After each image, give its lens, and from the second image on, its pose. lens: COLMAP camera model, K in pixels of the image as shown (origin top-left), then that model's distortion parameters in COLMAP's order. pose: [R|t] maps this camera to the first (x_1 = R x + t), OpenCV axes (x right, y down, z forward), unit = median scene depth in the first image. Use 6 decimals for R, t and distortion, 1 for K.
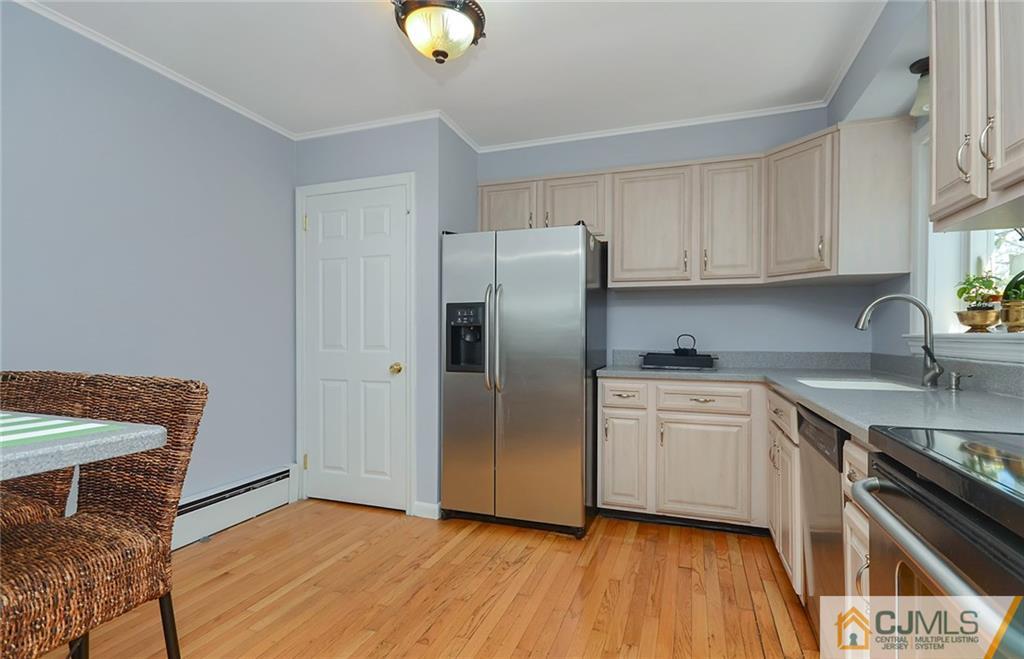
lens RADIAL K [[496.8, 0, 512.0], [0, 496.8, 329.5], [0, 0, 1]] dist [0.000243, -0.000030]
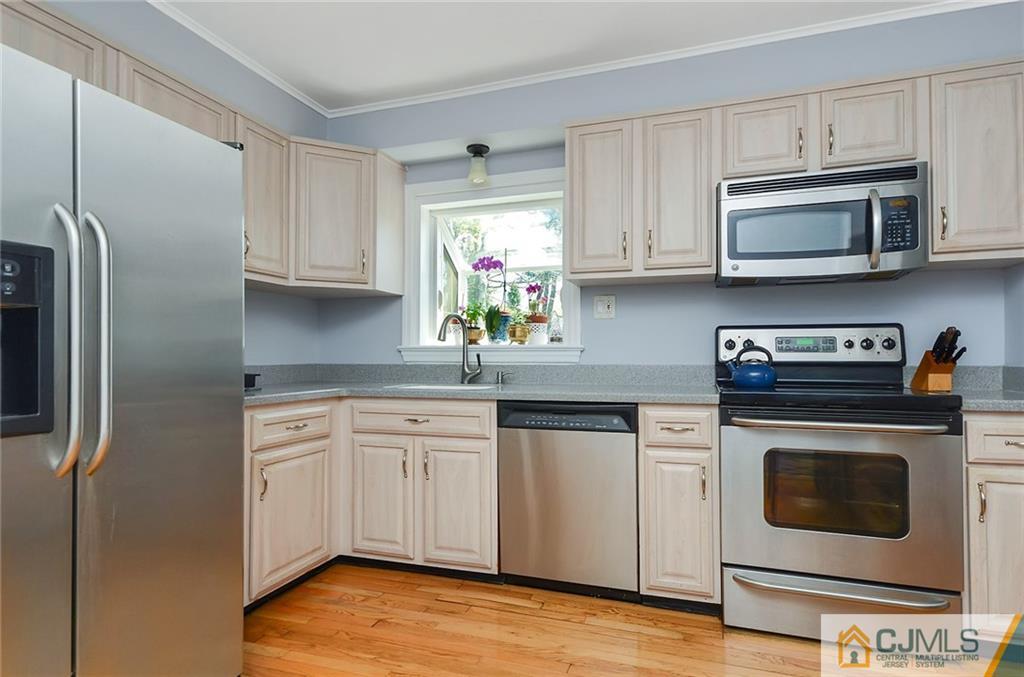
lens RADIAL K [[551.3, 0, 511.1], [0, 551.3, 342.6], [0, 0, 1]] dist [-0.001331, 0.000693]
pose [[-0.013584, 0.020464, 0.999698, -0.509582], [-0.008534, 0.999752, -0.020581, 0.025251], [-0.999871, -0.008811, -0.013406, 0.693681]]
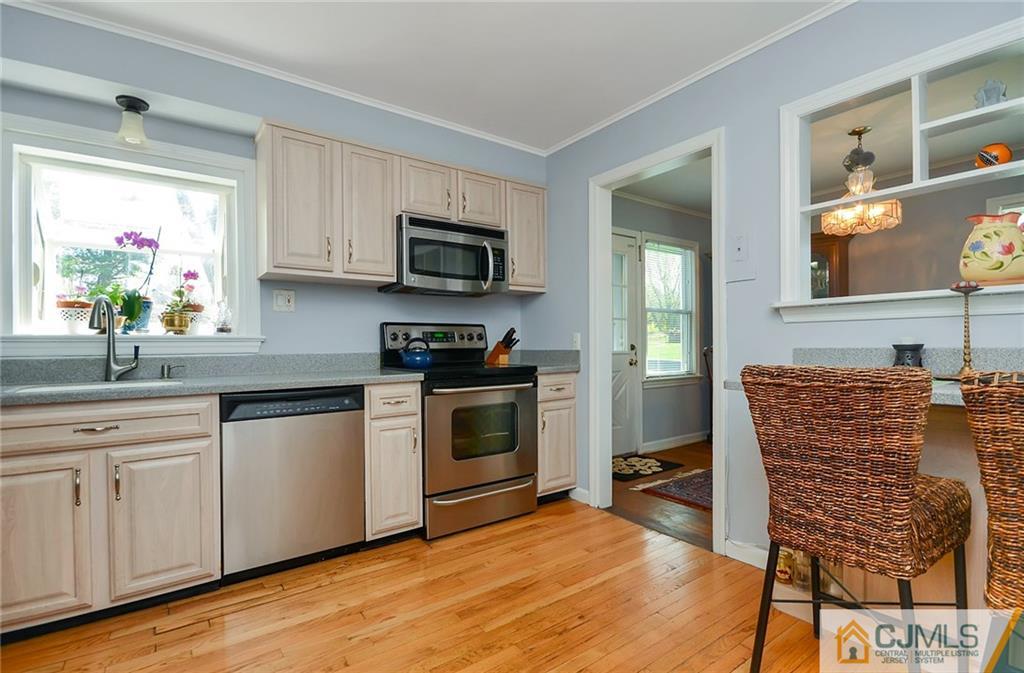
lens RADIAL K [[471.9, 0, 512.0], [0, 471.9, 336.5], [0, 0, 1]] dist [0.000552, -0.006483]
pose [[-0.826919, 0.012762, 0.562176, -0.382302], [0.000889, 0.999771, -0.021389, 0.028981], [-0.562320, -0.017187, -0.826741, 1.058866]]
